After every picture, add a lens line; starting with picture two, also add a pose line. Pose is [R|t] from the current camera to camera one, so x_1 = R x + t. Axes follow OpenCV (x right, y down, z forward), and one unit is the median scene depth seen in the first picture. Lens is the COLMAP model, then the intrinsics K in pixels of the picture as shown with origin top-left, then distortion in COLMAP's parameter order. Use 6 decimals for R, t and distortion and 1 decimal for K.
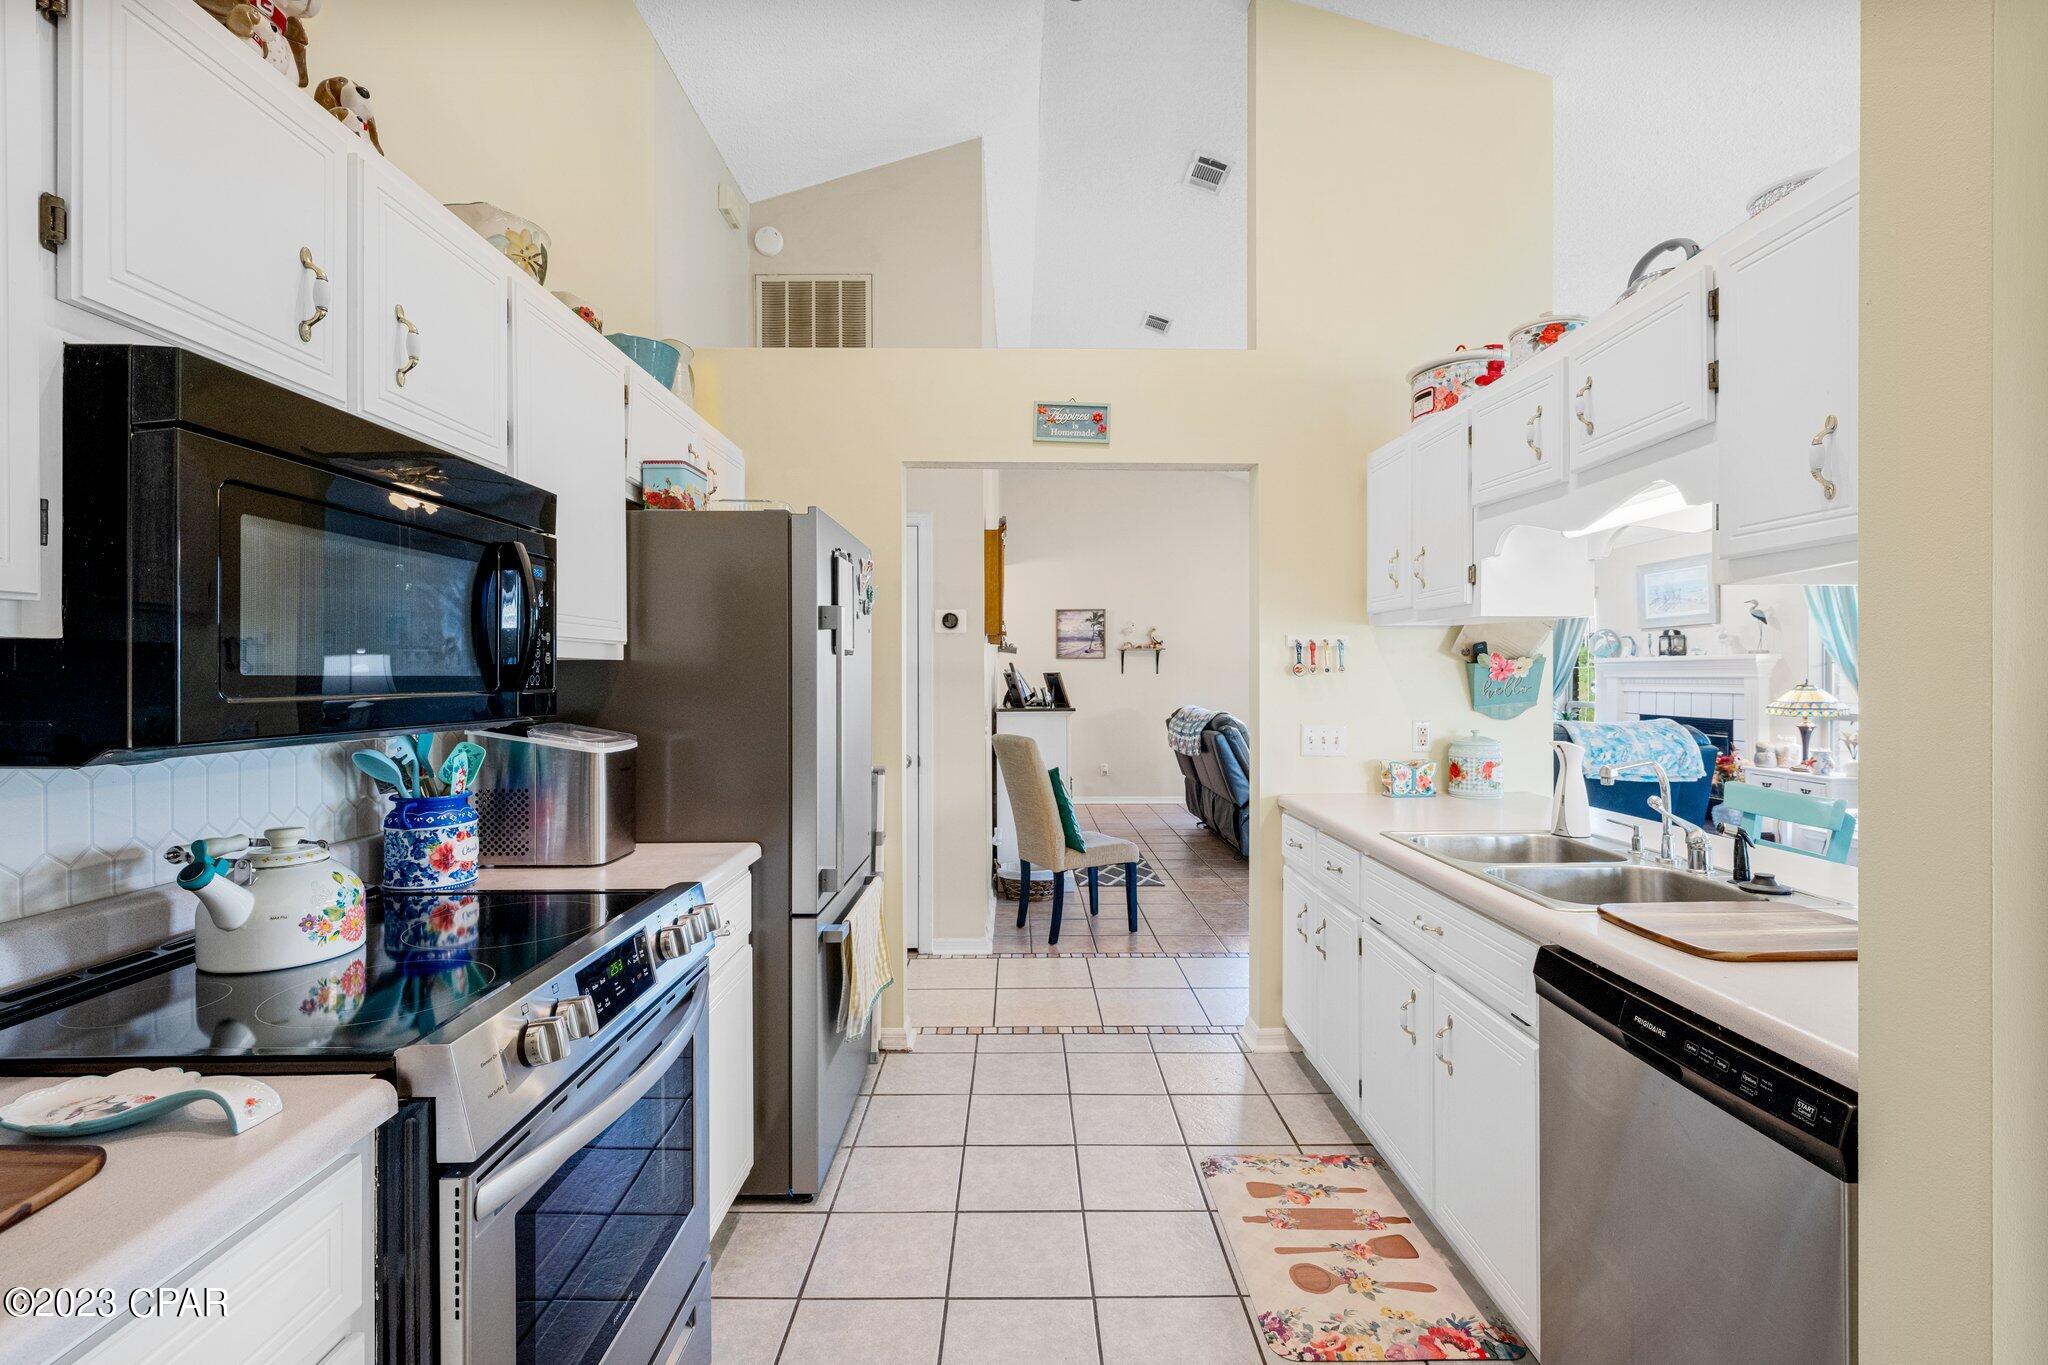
lens RADIAL K [[903.2, 0, 1030.3], [0, 903.2, 663.0], [0, 0, 1]] dist [0.004558, -0.000124]
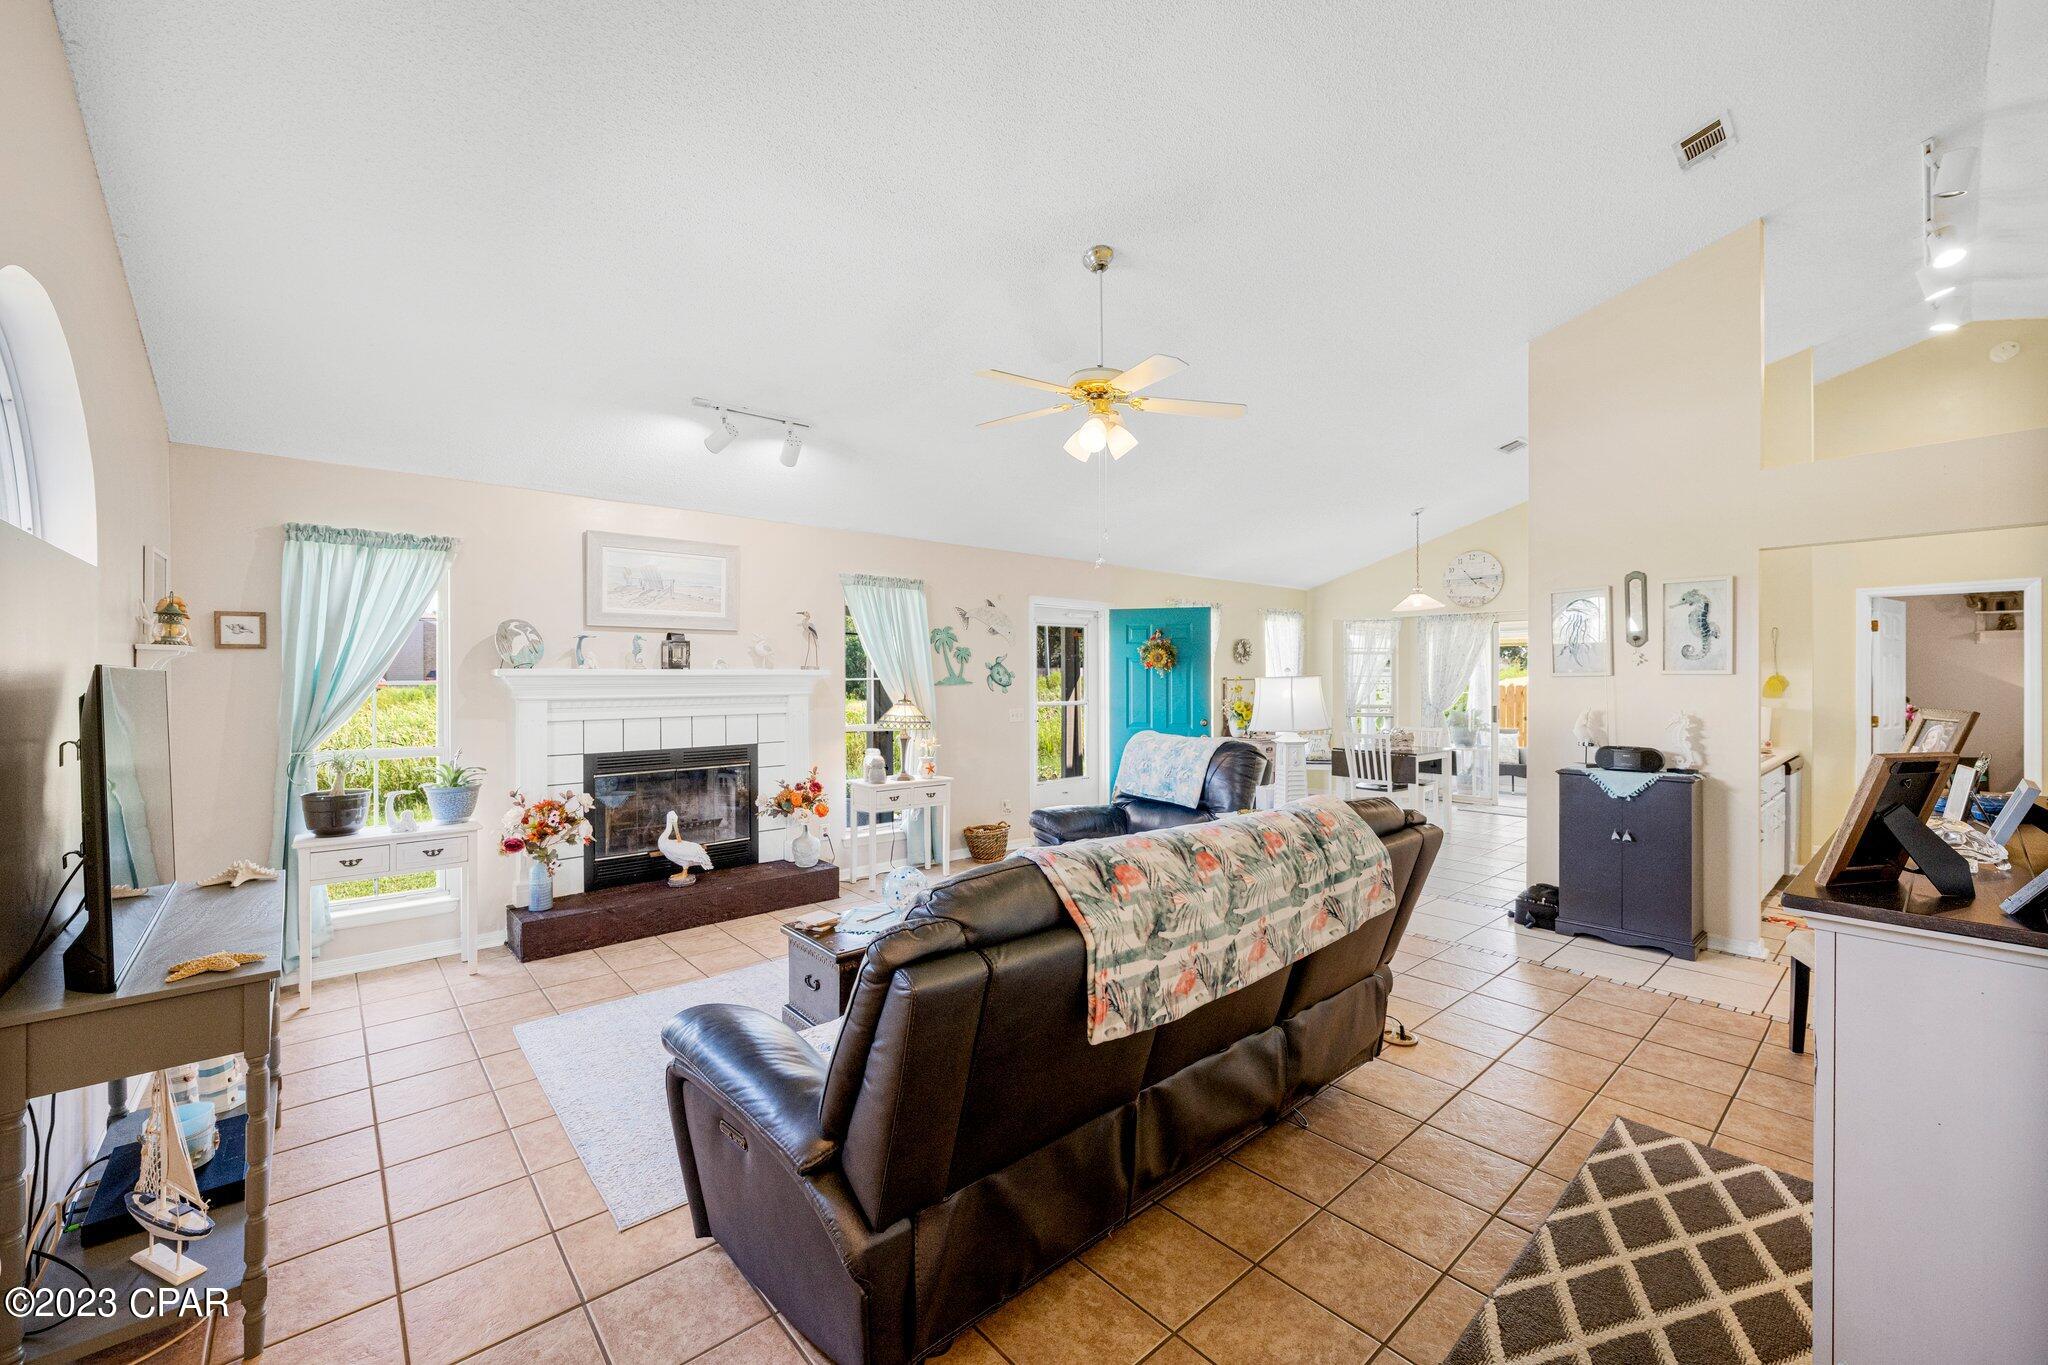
lens RADIAL K [[812.9, 0, 1028.7], [0, 812.9, 680.5], [0, 0, 1]] dist [-0.002662, 0.000866]
pose [[-0.648956, -0.004253, 0.760814, 0.011591], [-0.008341, 0.999964, -0.001525, 0.000307], [-0.760780, -0.007336, -0.648968, 1.237226]]
